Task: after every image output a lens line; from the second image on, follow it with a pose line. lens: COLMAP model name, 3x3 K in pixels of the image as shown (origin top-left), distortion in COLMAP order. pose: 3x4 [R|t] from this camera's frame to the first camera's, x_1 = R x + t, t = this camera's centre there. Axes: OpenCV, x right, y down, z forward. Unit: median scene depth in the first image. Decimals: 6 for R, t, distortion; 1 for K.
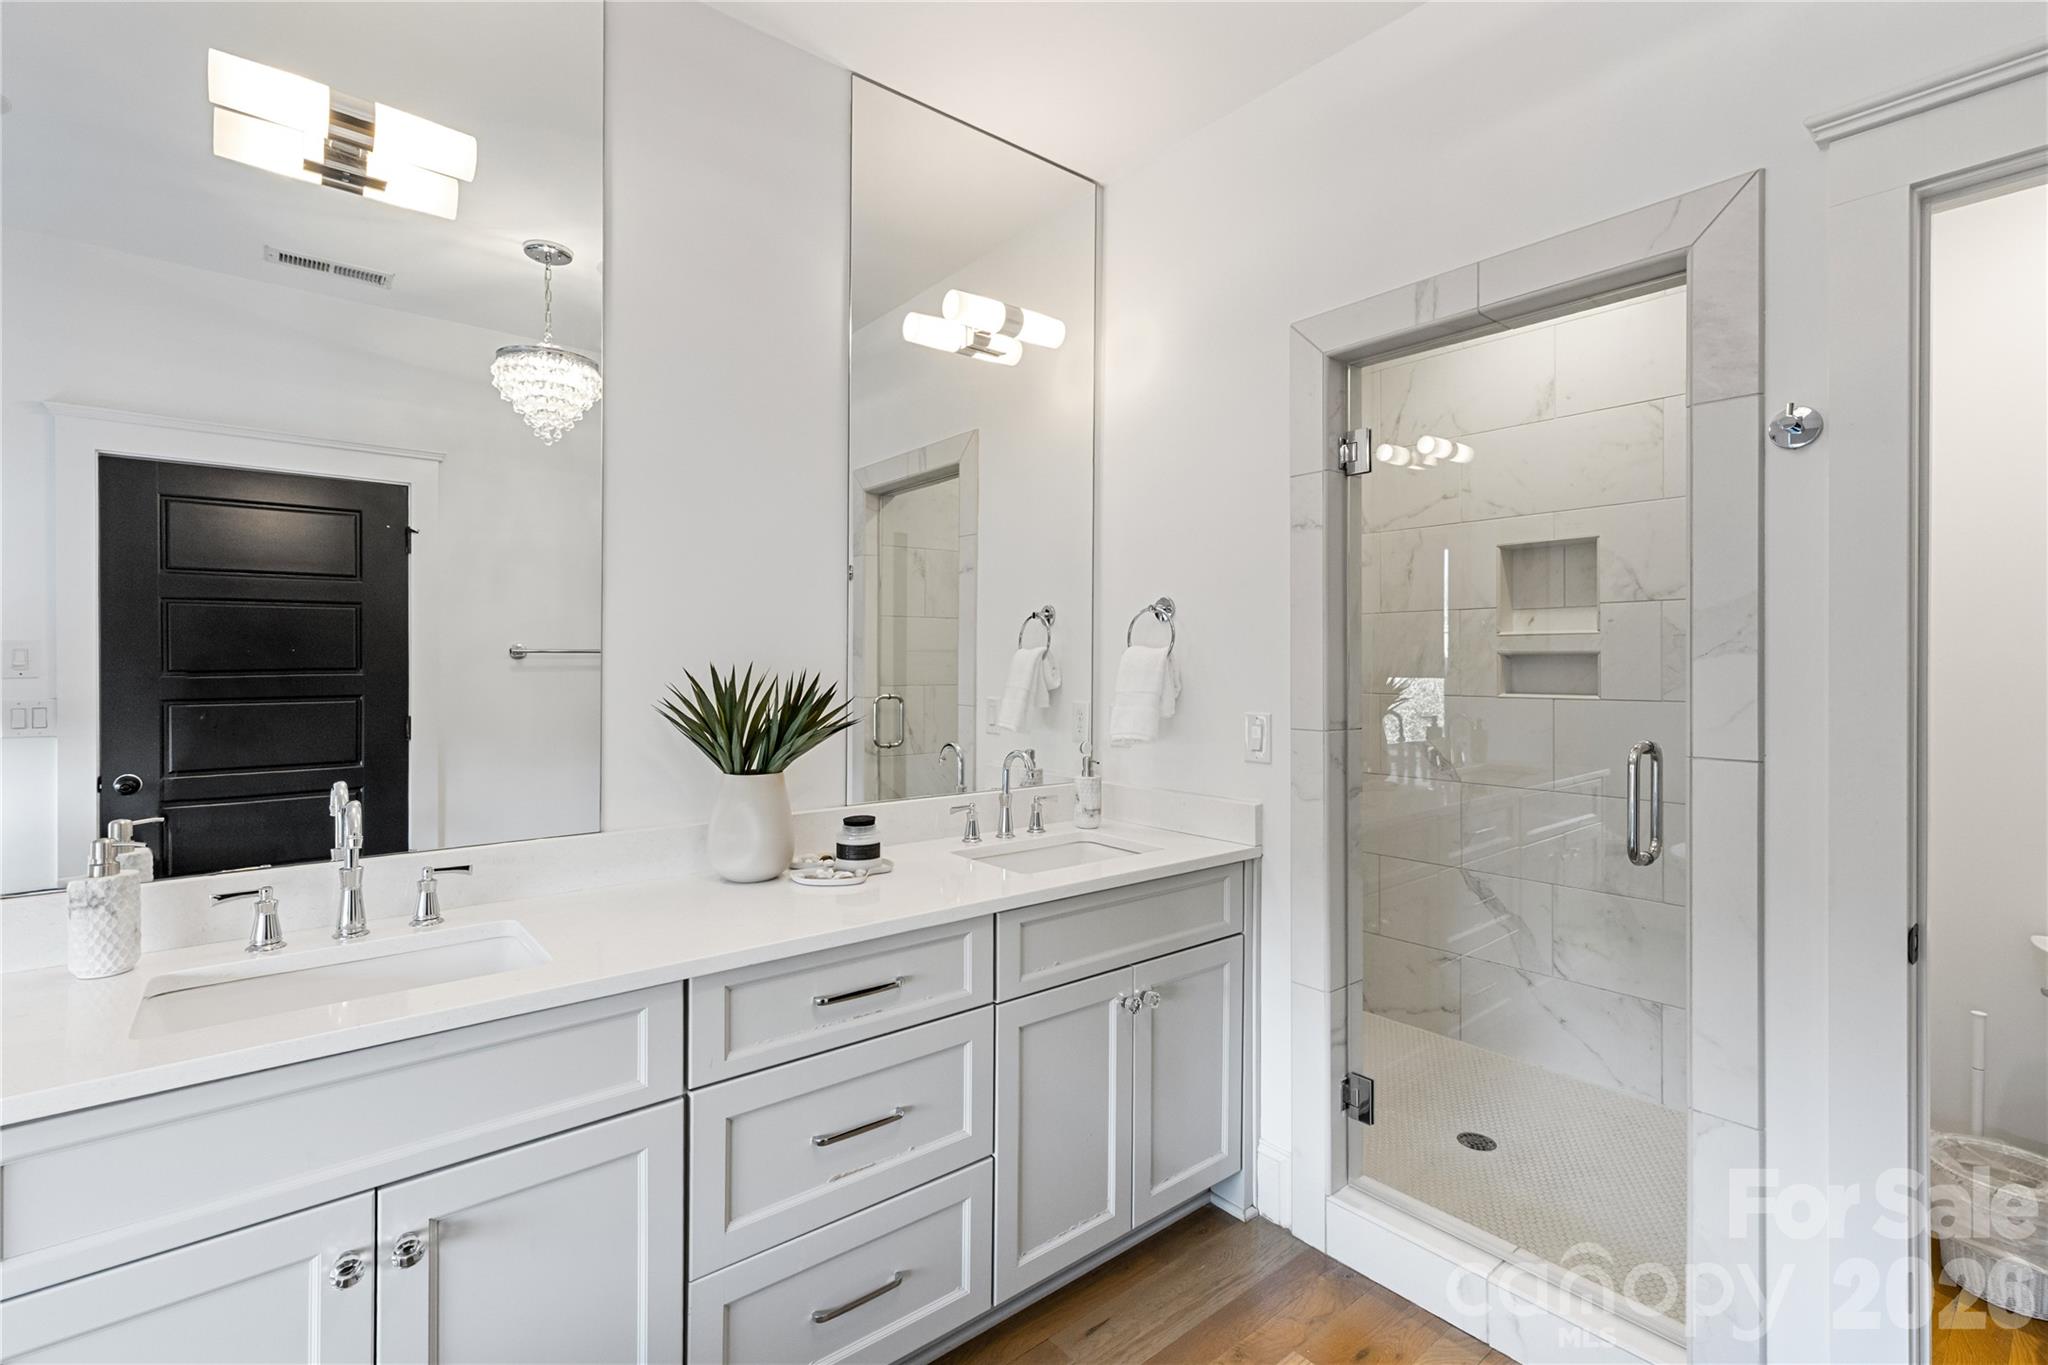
lens RADIAL K [[928.8, 0, 1136.2], [0, 928.8, 648.6], [0, 0, 1]] dist [-0.005565, -0.000200]
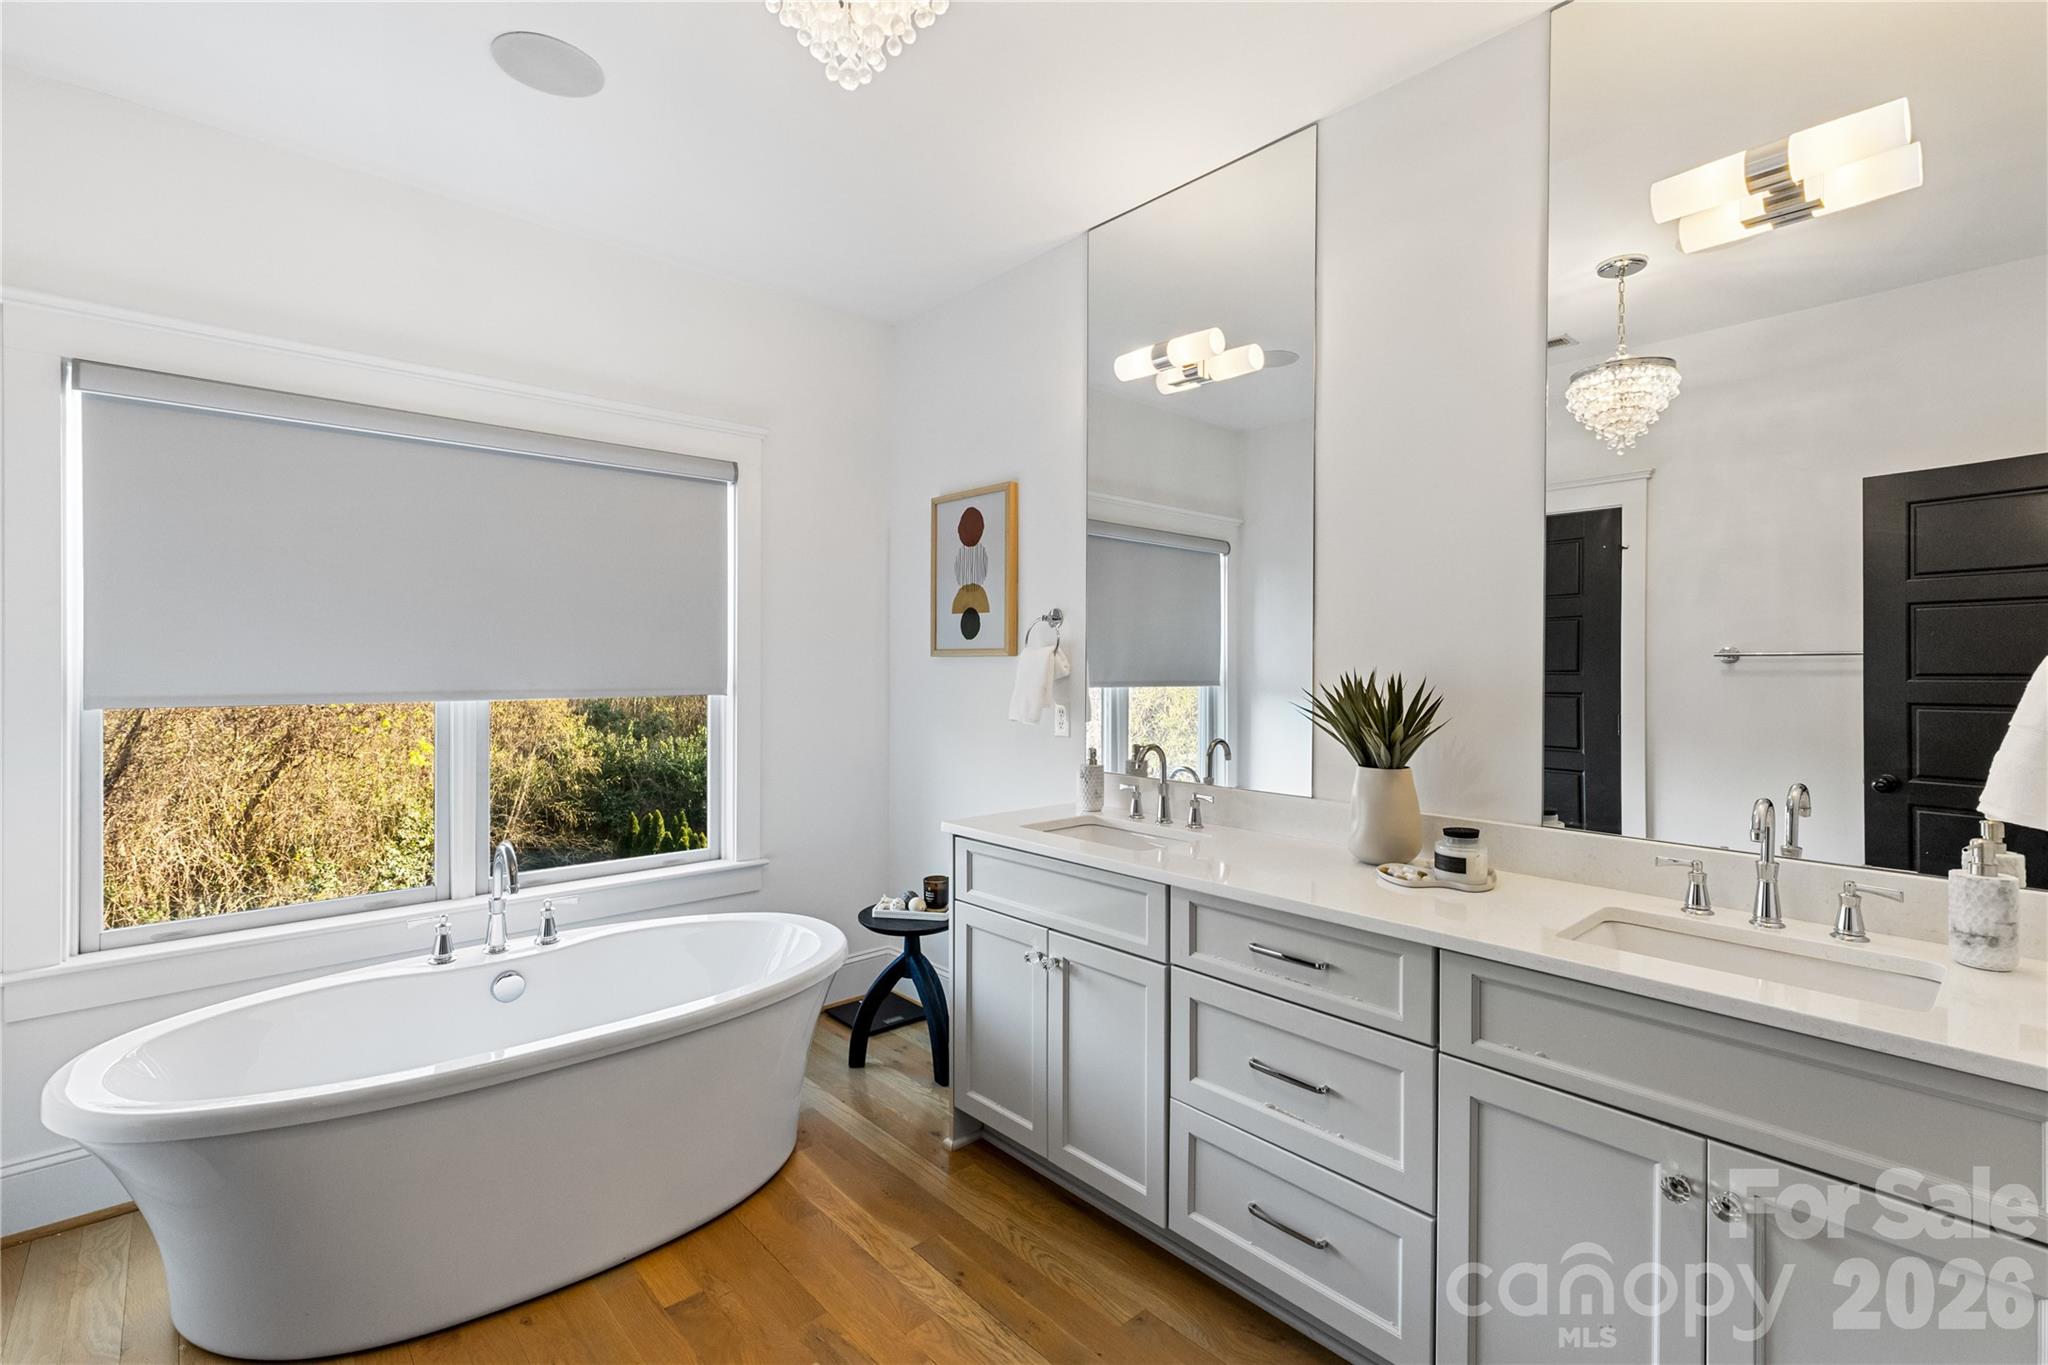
lens RADIAL K [[928.8, 0, 1033.5], [0, 928.8, 675.7], [0, 0, 1]] dist [-0.005565, -0.000200]
pose [[0.006380, 0.017304, -0.999830, 0.726458], [0.008150, 0.999816, 0.017356, 0.006451], [0.999946, -0.008260, 0.006238, 0.612156]]
